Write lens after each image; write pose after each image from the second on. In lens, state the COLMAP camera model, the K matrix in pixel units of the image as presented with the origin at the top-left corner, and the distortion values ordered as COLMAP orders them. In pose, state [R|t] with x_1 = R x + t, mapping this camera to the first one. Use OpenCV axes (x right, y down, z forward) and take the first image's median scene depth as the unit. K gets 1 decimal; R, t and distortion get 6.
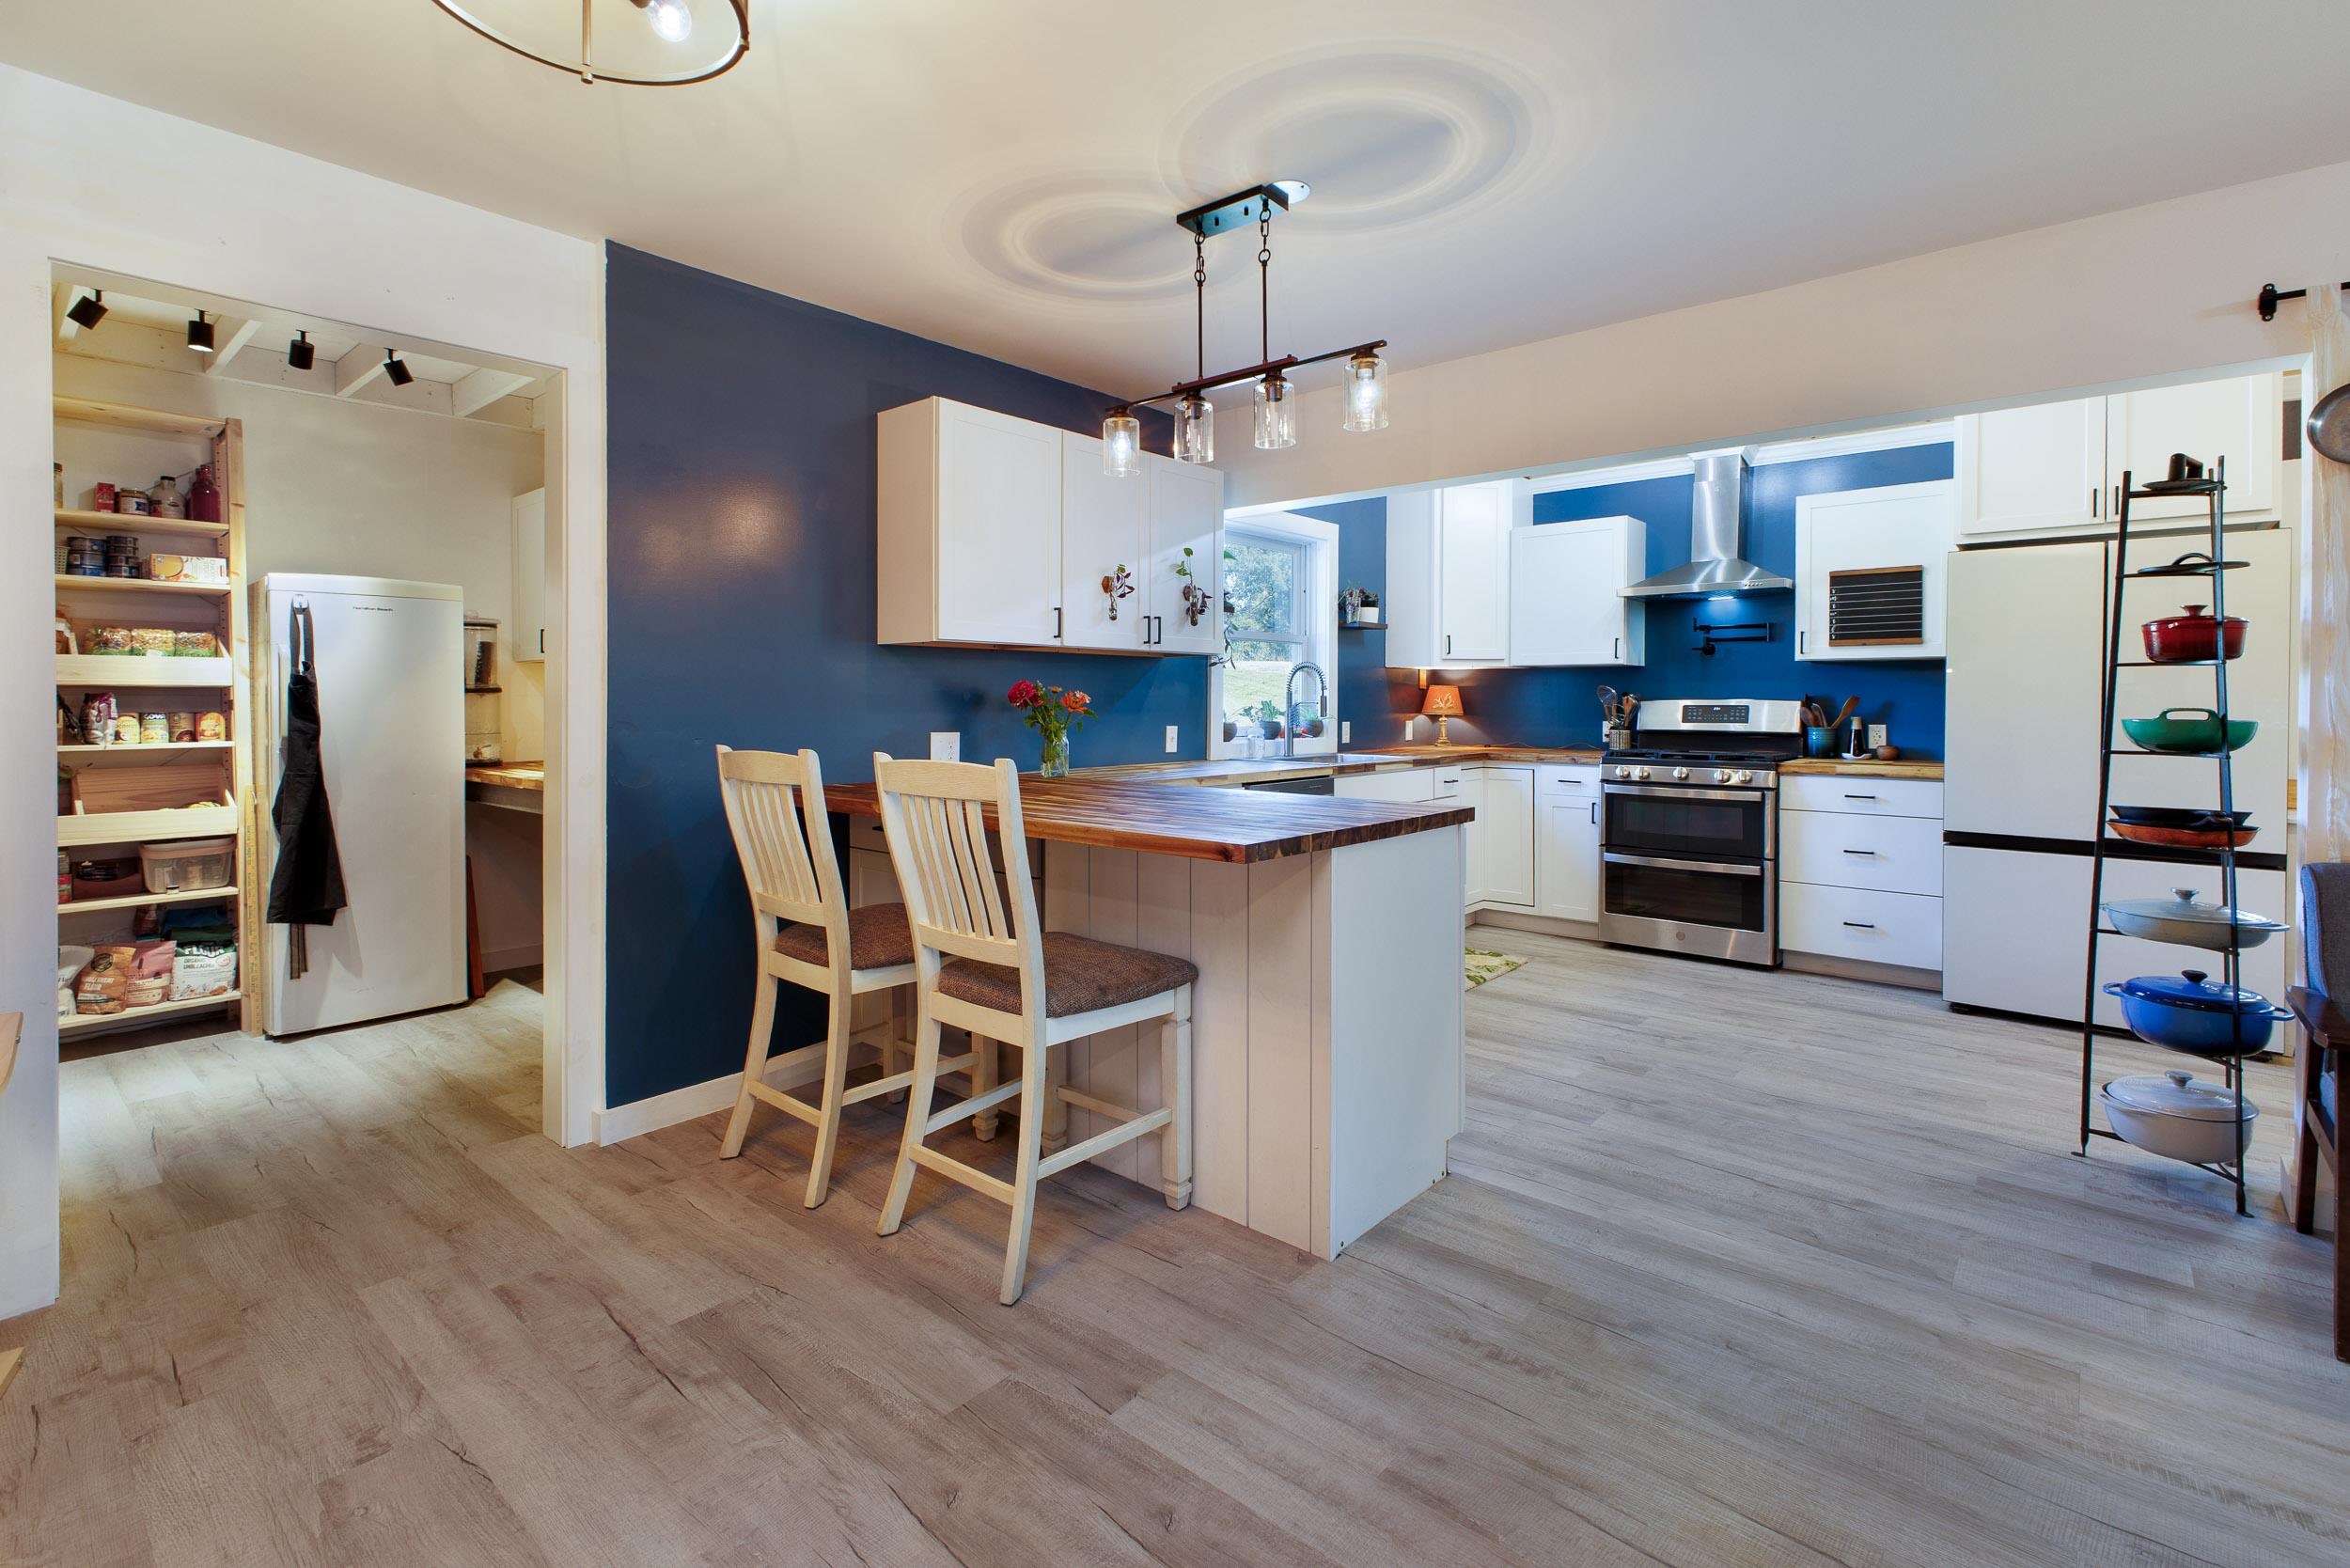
lens RADIAL K [[1064.4, 0, 1164.3], [0, 1064.4, 703.1], [0, 0, 1]] dist [0.013087, -0.002341]
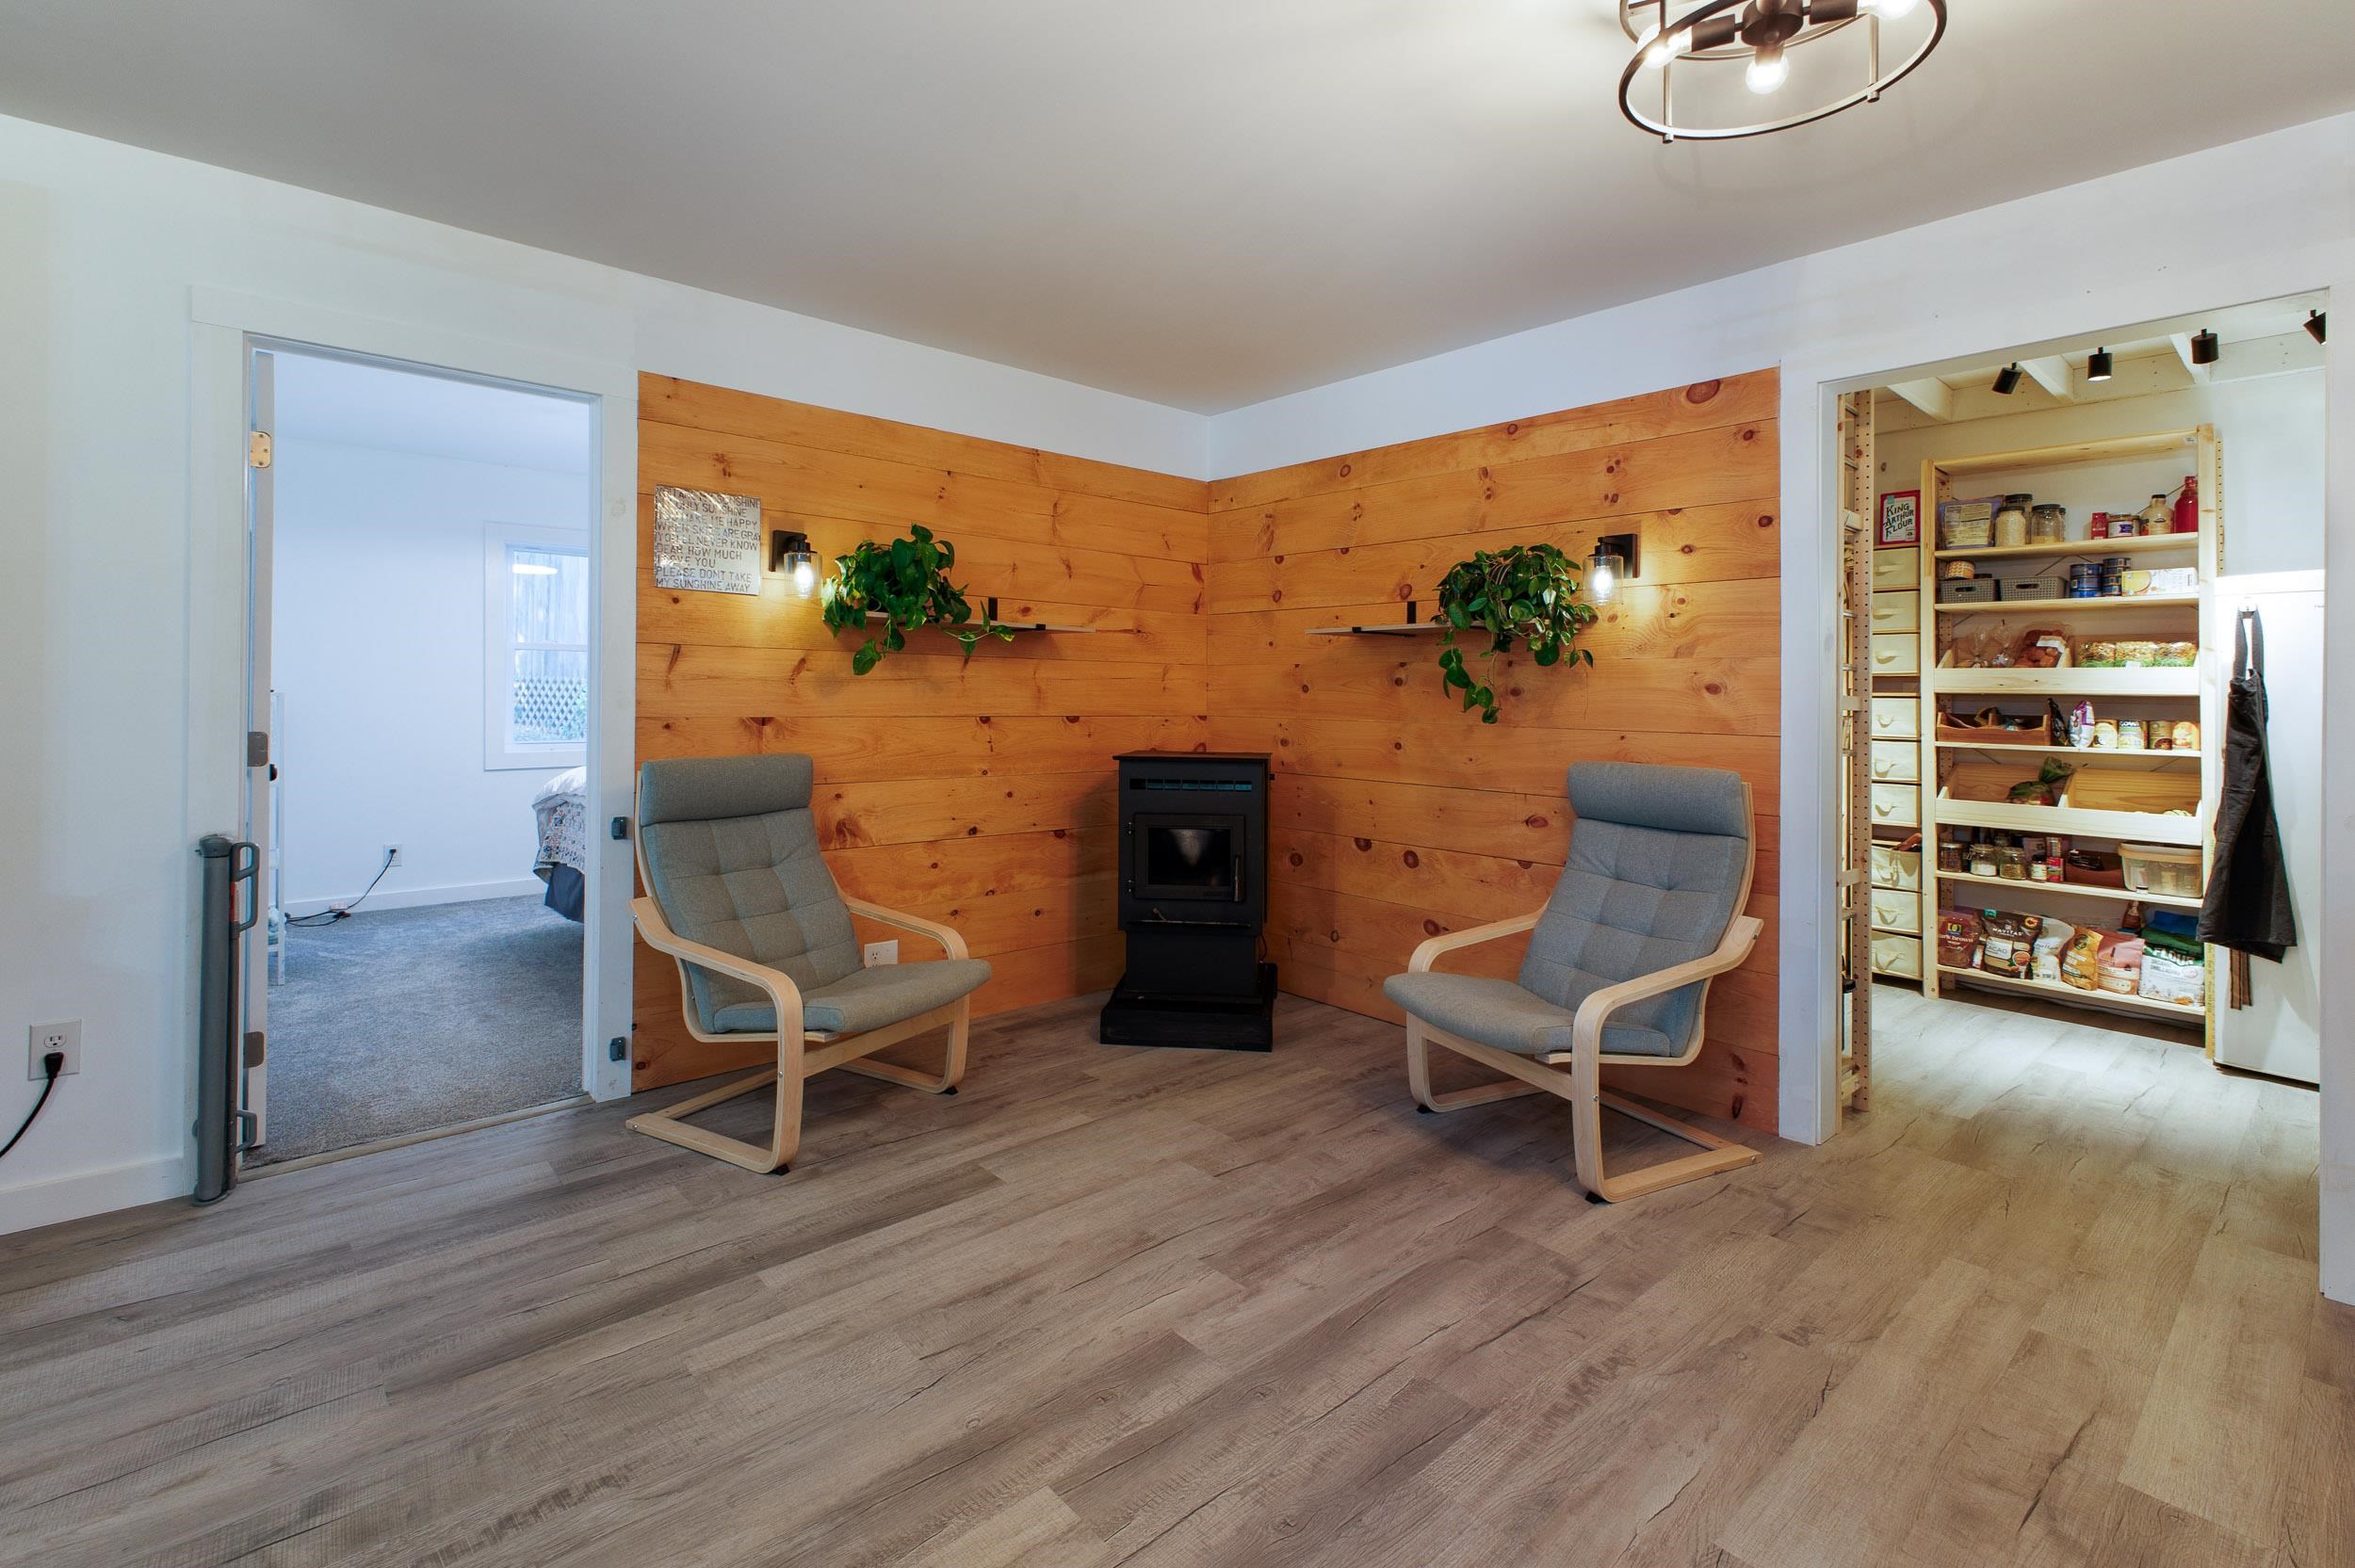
lens RADIAL K [[1066.5, 0, 1185.3], [0, 1066.5, 688.6], [0, 0, 1]] dist [0.013087, -0.002341]
pose [[-0.126915, -0.004853, -0.991902, 0.226500], [-0.019375, 0.999809, -0.002412, -0.001403], [0.991724, 0.018912, -0.126985, 0.202529]]
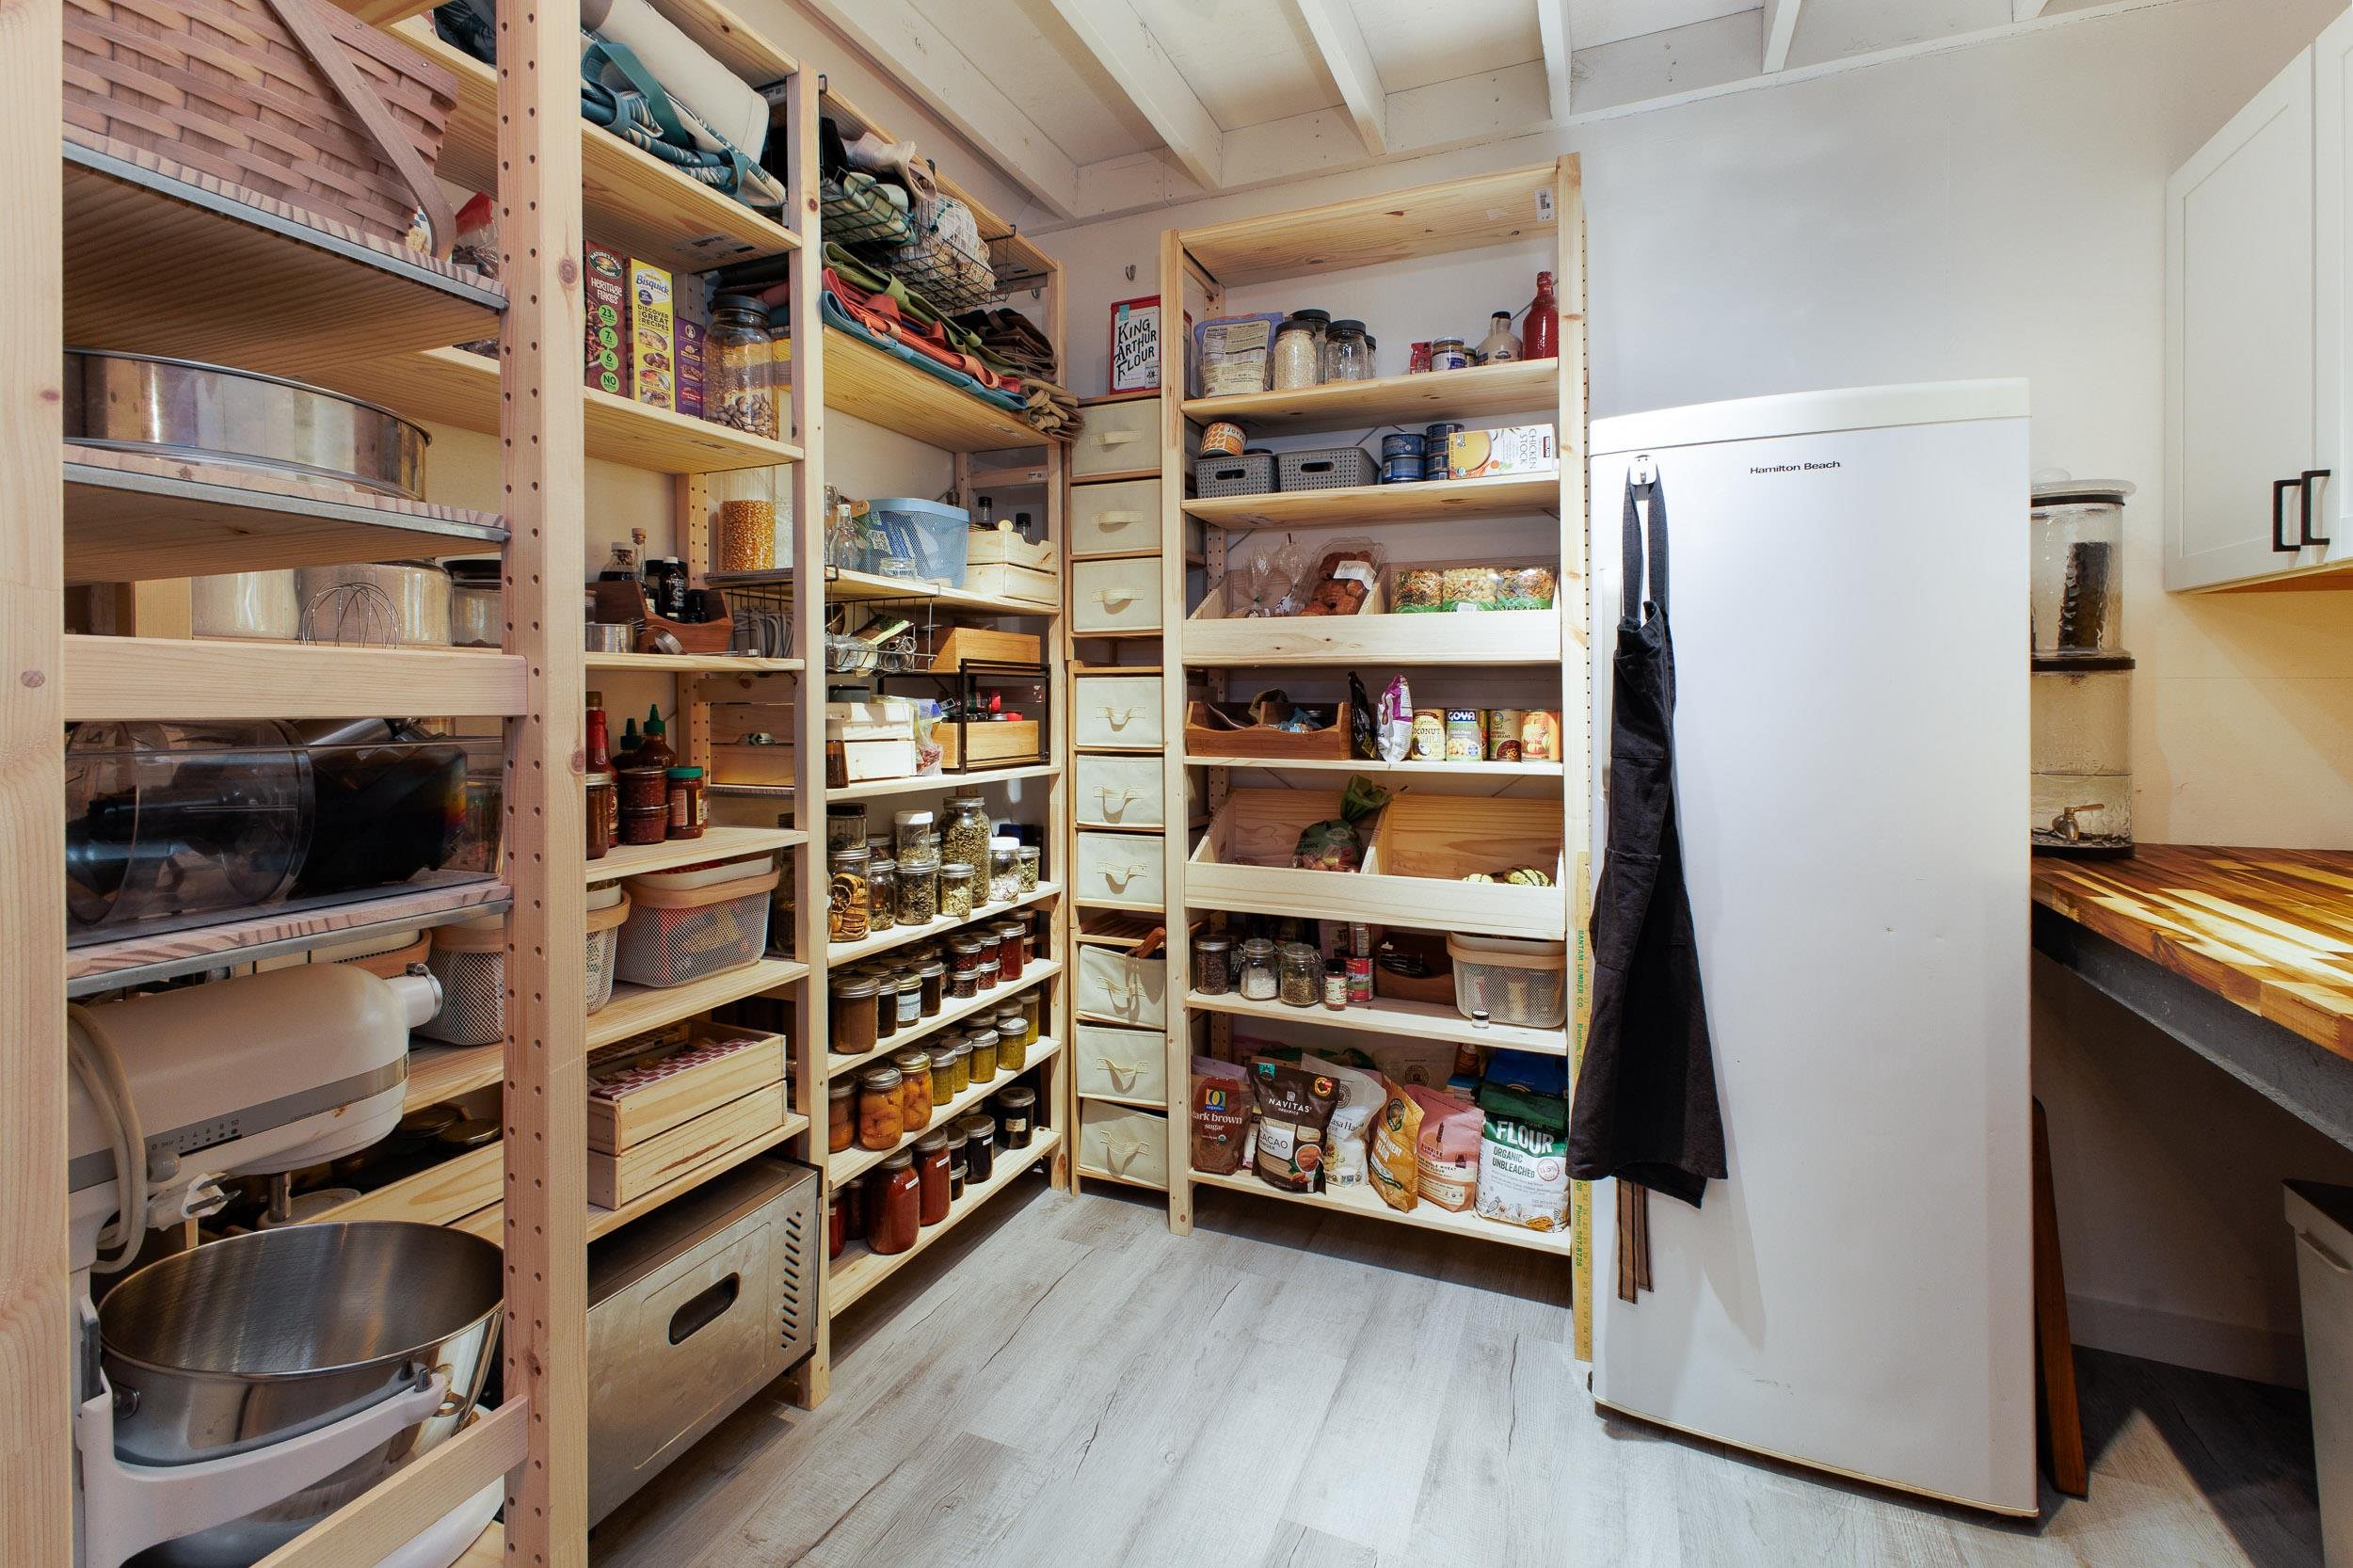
lens RADIAL K [[1065.8, 0, 1177.0], [0, 1065.8, 701.3], [0, 0, 1]] dist [0.013087, -0.002341]
pose [[0.309222, 0.011340, -0.950922, -0.423652], [-0.006612, 0.999930, 0.009775, -0.000003], [0.950967, 0.003265, 0.309276, 0.653234]]
